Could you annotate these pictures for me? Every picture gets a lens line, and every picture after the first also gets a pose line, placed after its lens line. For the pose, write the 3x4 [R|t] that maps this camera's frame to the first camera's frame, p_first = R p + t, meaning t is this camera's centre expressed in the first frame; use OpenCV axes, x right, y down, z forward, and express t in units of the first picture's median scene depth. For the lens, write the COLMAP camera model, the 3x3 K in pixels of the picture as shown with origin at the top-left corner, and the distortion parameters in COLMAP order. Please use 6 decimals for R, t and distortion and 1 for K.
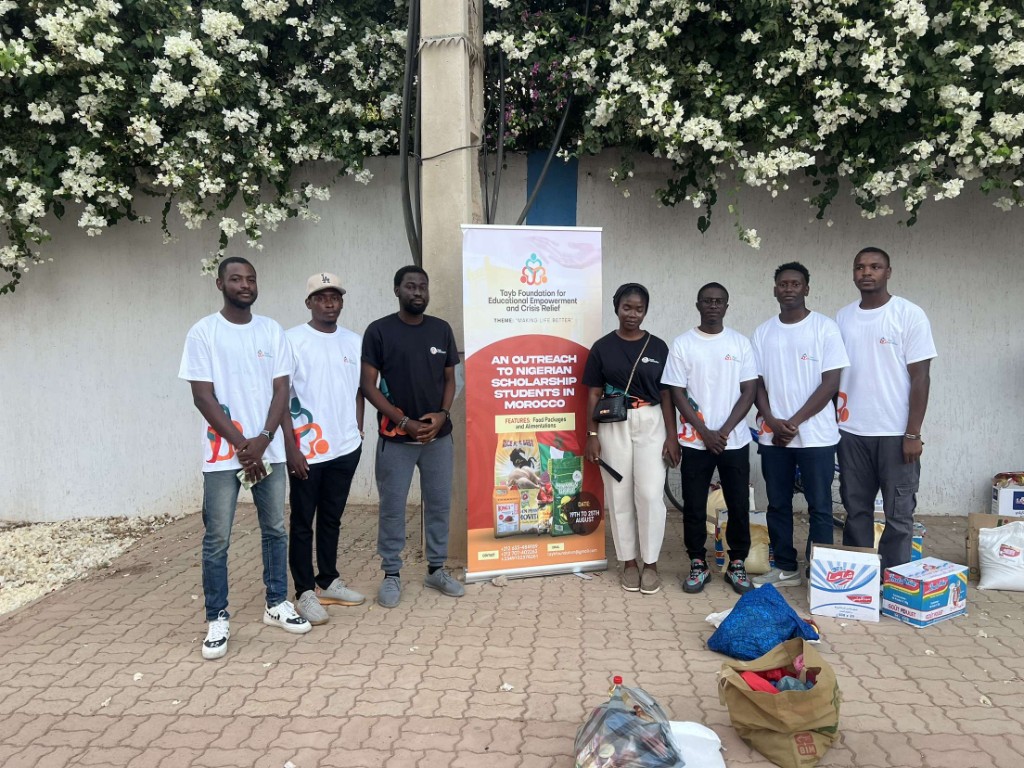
lens RADIAL K [[809.0, 0, 505.4], [0, 809.0, 377.4], [0, 0, 1]] dist [0.048224, -0.066913]
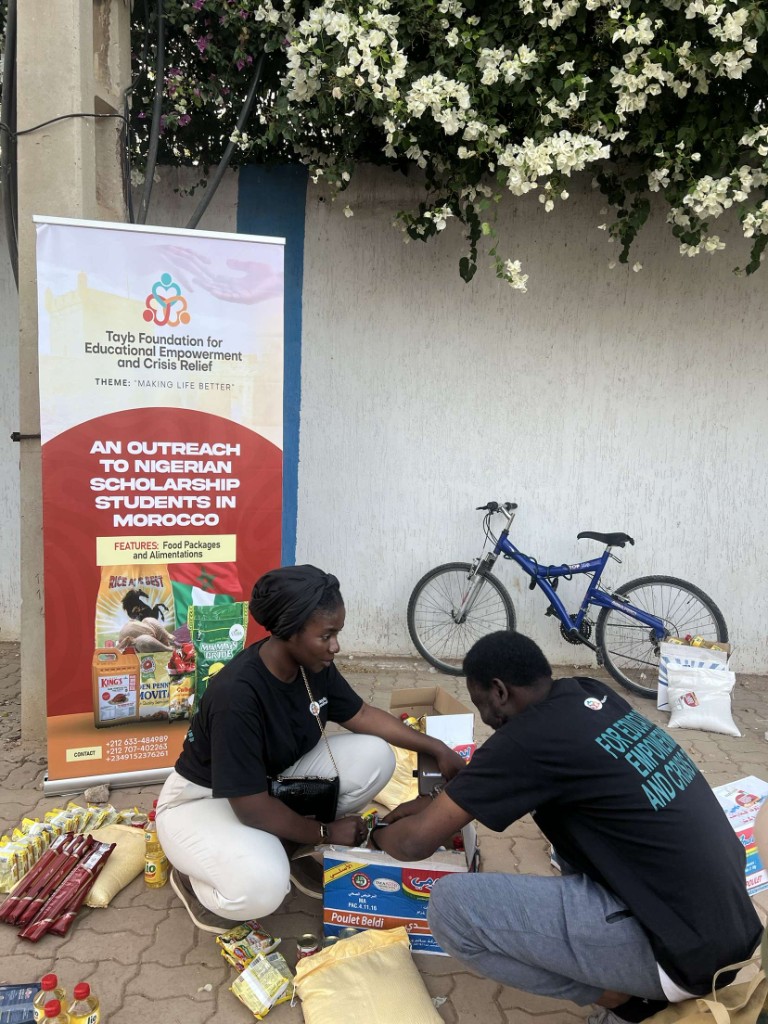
lens RADIAL K [[782.9, 0, 395.1], [0, 782.9, 508.5], [0, 0, 1]] dist [0.051381, -0.077429]
pose [[0.998390, 0.022924, 0.051891, 0.183274], [-0.024959, 0.998930, 0.038926, -0.004750], [-0.050943, -0.040159, 0.997894, 0.373127]]
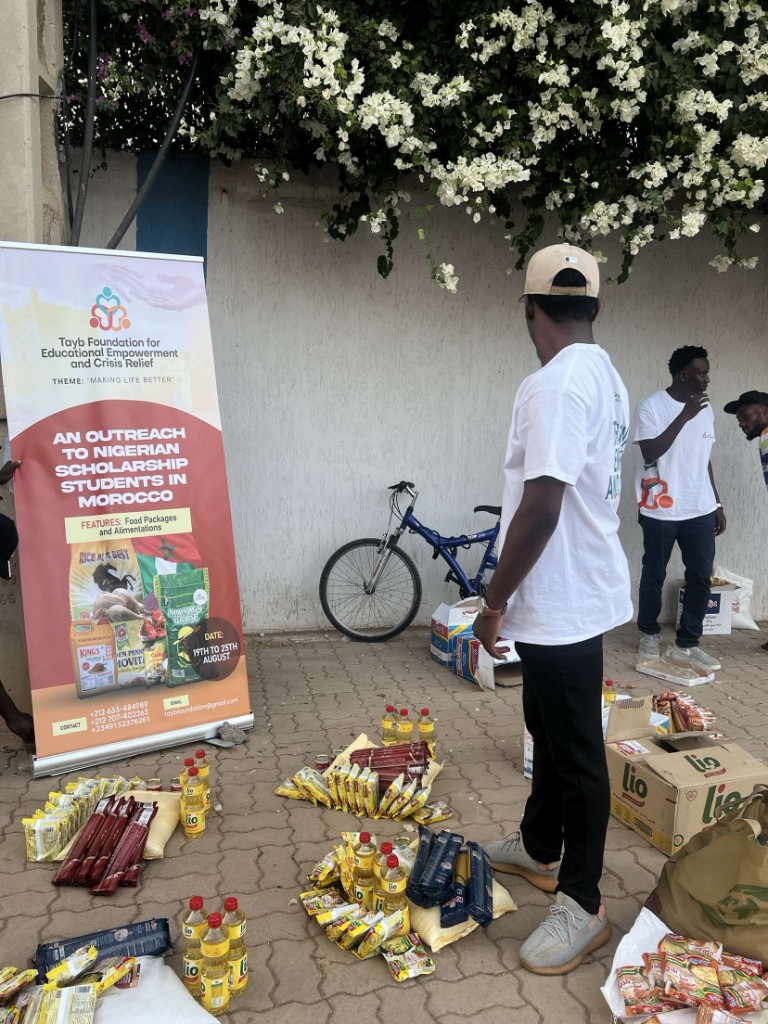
lens RADIAL K [[791.0, 0, 388.4], [0, 791.0, 512.7], [0, 0, 1]] dist [0.051750, -0.069418]
pose [[0.951468, -0.008550, 0.307629, 0.024837], [-0.005774, 0.998942, 0.045624, 0.013594], [-0.307693, -0.045186, 0.950412, 0.321830]]
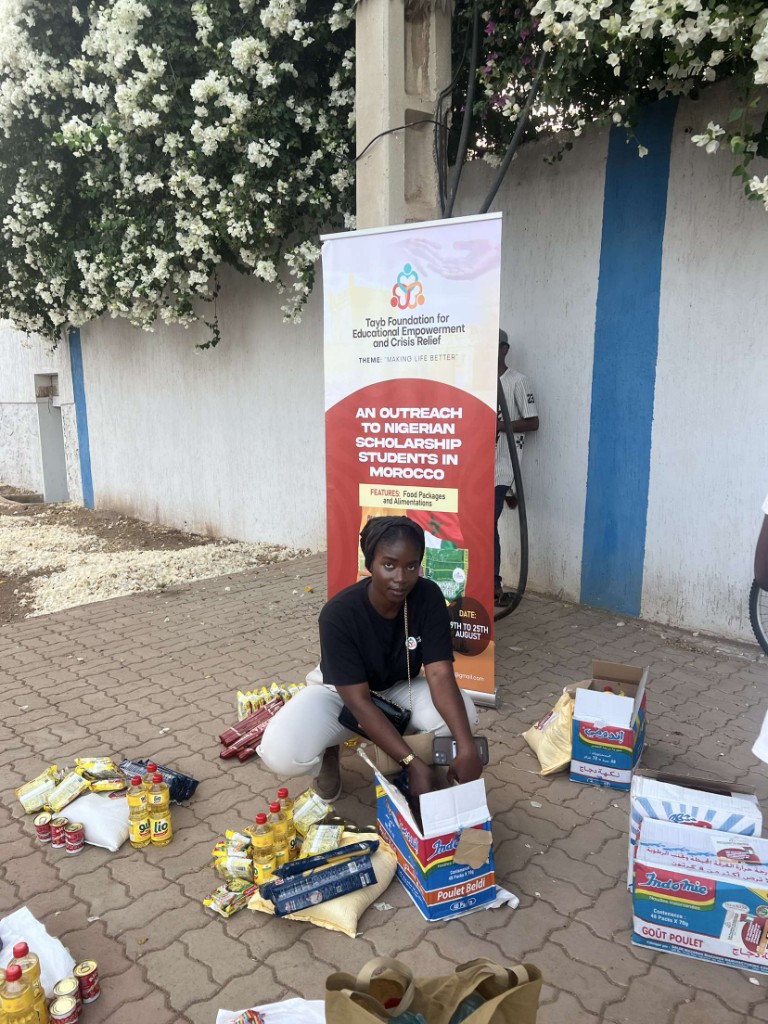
lens RADIAL K [[787.2, 0, 383.7], [0, 787.2, 519.2], [0, 0, 1]] dist [0.083568, -0.147619]
pose [[0.726658, 0.110506, -0.678054, 0.523281], [-0.028757, 0.991006, 0.130691, -0.019540], [0.686398, -0.075469, 0.723300, 0.448097]]
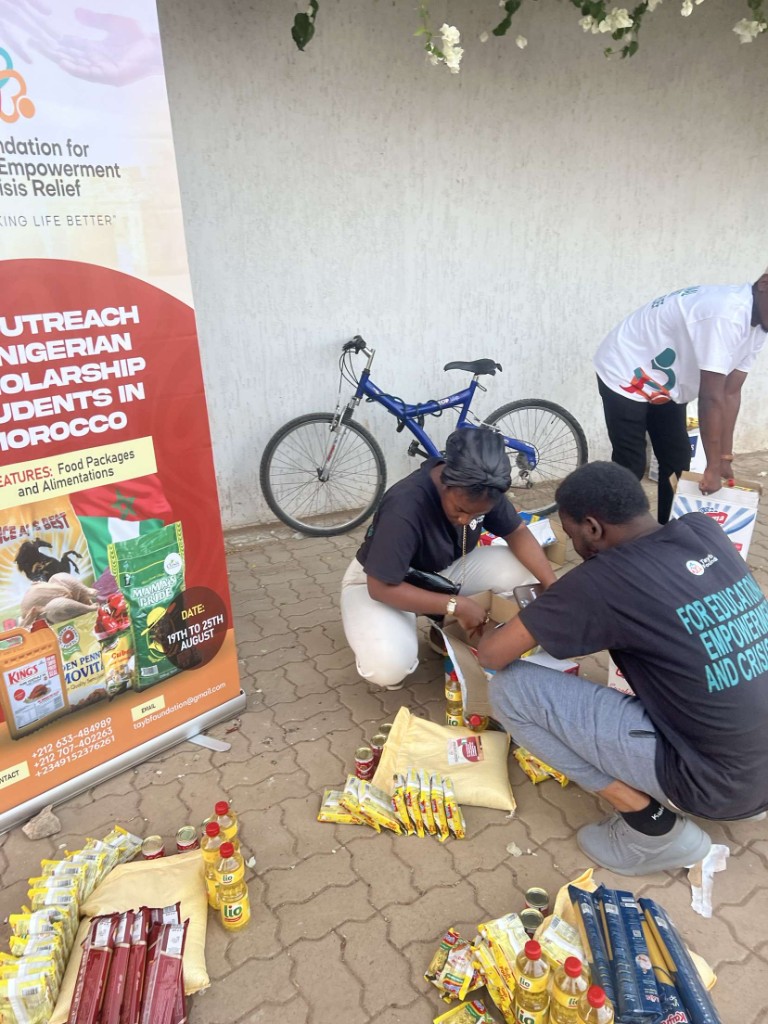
lens RADIAL K [[791.8, 0, 400.3], [0, 791.8, 515.2], [0, 0, 1]] dist [0.031889, -0.047269]
pose [[0.862377, -0.182334, 0.472292, -0.013056], [0.041197, 0.955073, 0.293494, -0.039927], [-0.504588, -0.233645, 0.831145, 0.550259]]
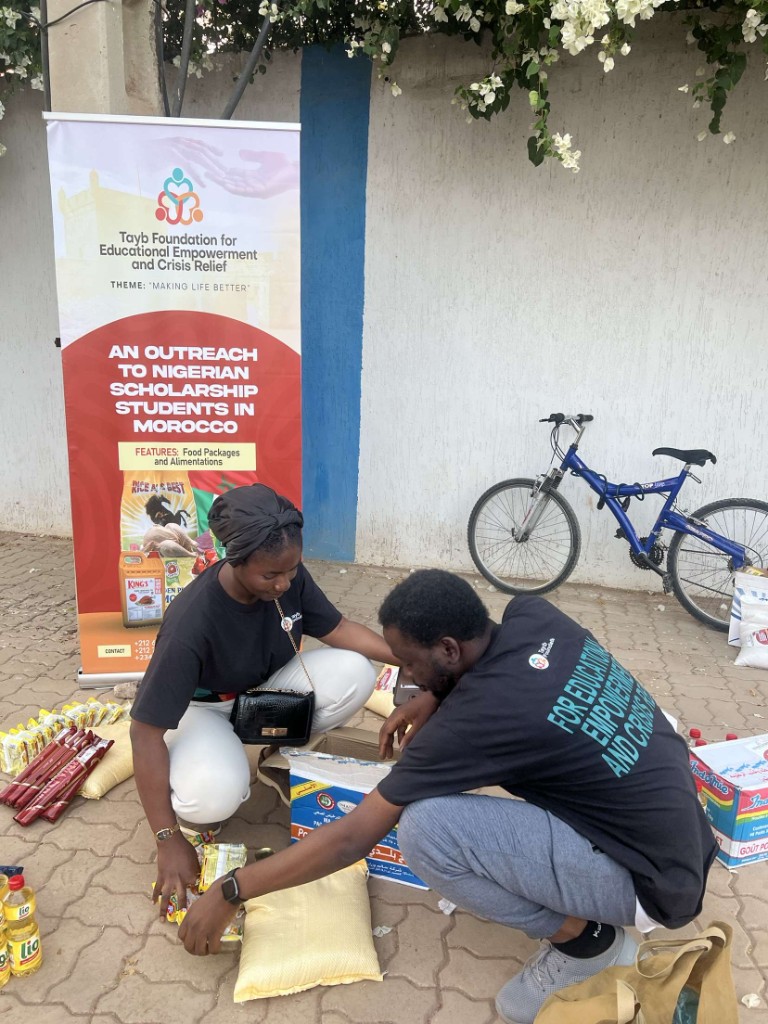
lens RADIAL K [[782.9, 0, 395.1], [0, 782.9, 508.5], [0, 0, 1]] dist [0.051381, -0.077429]
pose [[0.991264, 0.052302, -0.121076, 0.272950], [-0.033139, 0.987329, 0.155189, -0.003873], [0.127659, -0.149821, 0.980437, 0.413165]]
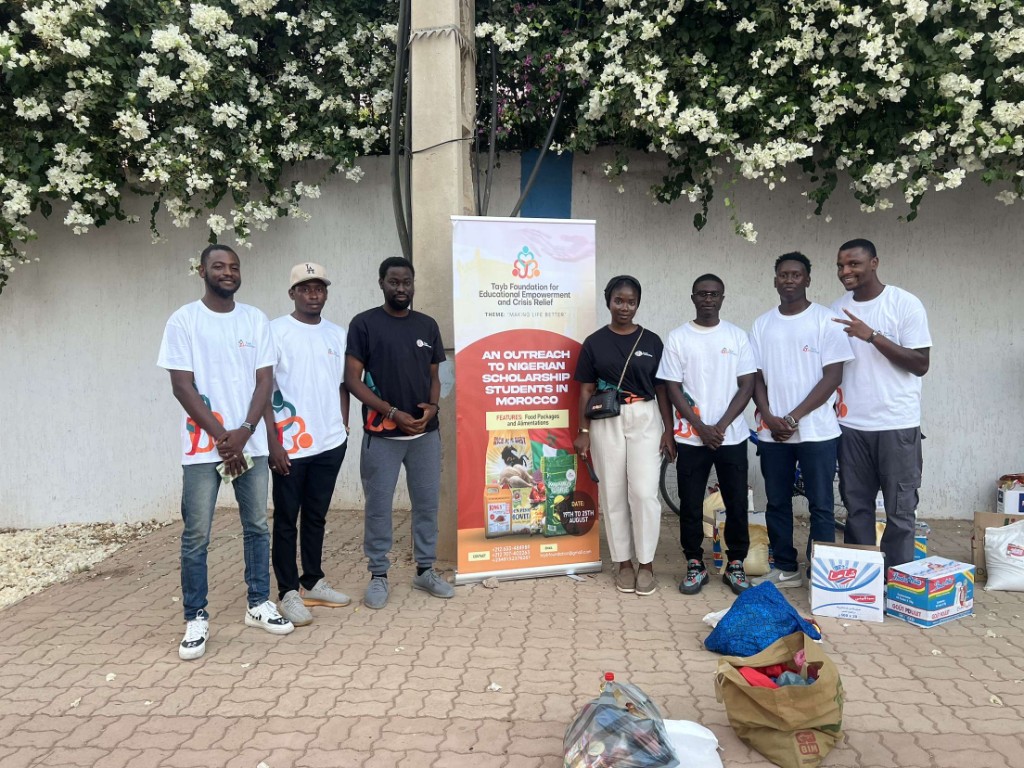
lens RADIAL K [[808.1, 0, 503.7], [0, 808.1, 378.8], [0, 0, 1]] dist [0.050258, -0.068041]
pose [[0.999998, -0.000341, -0.001935, 0.010128], [0.000302, 0.999790, -0.020469, 0.026634], [0.001941, 0.020469, 0.999789, 0.026031]]
